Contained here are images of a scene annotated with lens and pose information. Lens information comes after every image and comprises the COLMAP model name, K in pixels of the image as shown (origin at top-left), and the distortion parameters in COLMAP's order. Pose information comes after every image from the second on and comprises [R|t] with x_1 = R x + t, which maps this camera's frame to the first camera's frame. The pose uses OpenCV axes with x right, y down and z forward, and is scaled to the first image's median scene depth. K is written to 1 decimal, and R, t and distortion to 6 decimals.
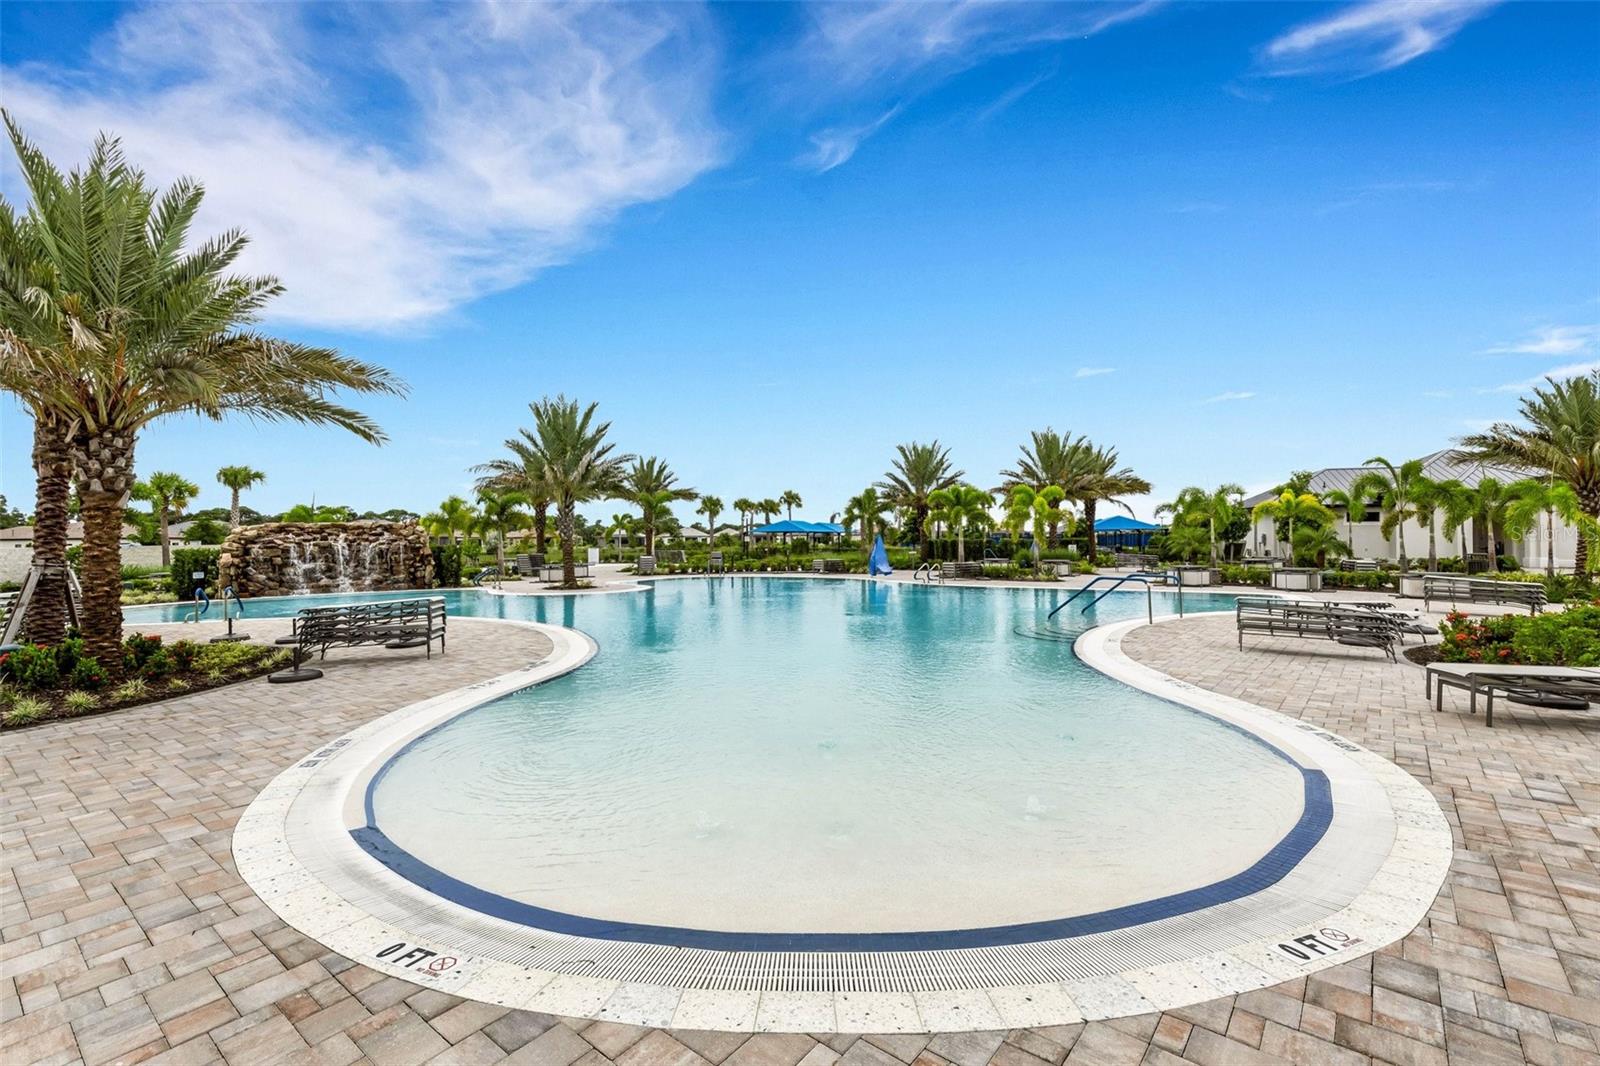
lens RADIAL K [[701.0, 0, 799.9], [0, 701.0, 534.6], [0, 0, 1]] dist [-0.000946, -0.000080]
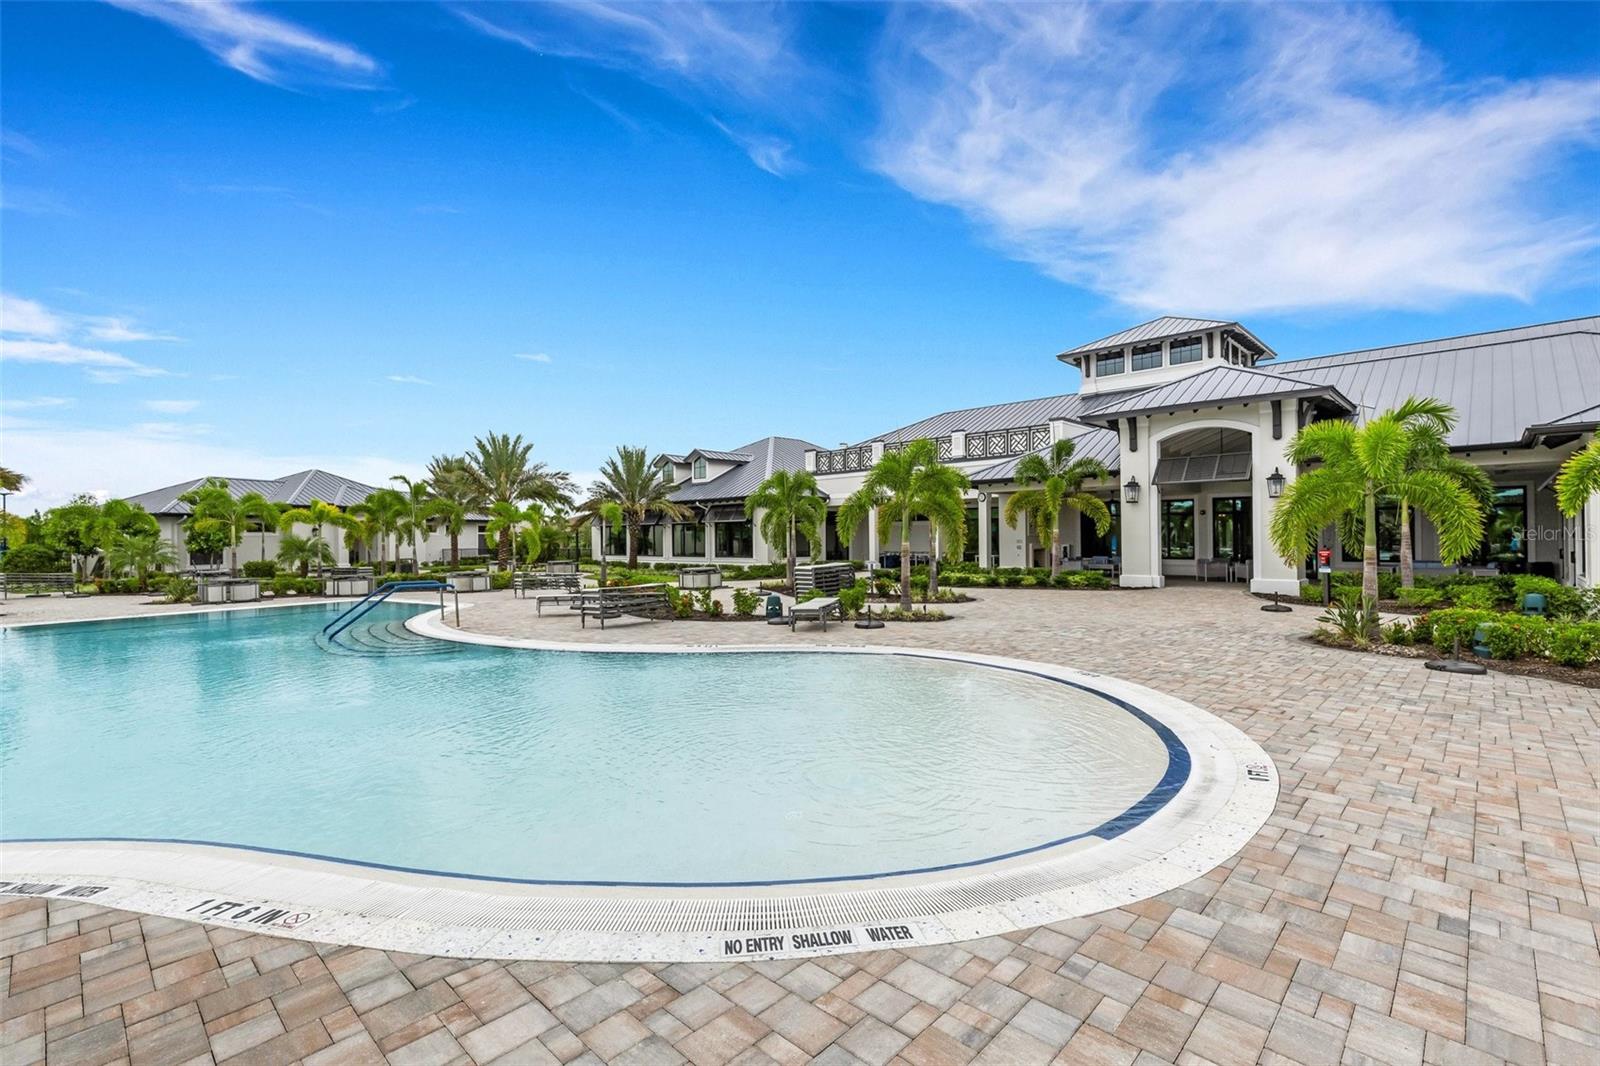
lens RADIAL K [[701.0, 0, 801.3], [0, 701.0, 536.7], [0, 0, 1]] dist [-0.000946, -0.000080]
pose [[0.118780, 0.008745, 0.992882, -1.524961], [0.004865, 0.999944, -0.009389, 0.021024], [-0.992909, 0.005946, 0.118731, 1.210428]]
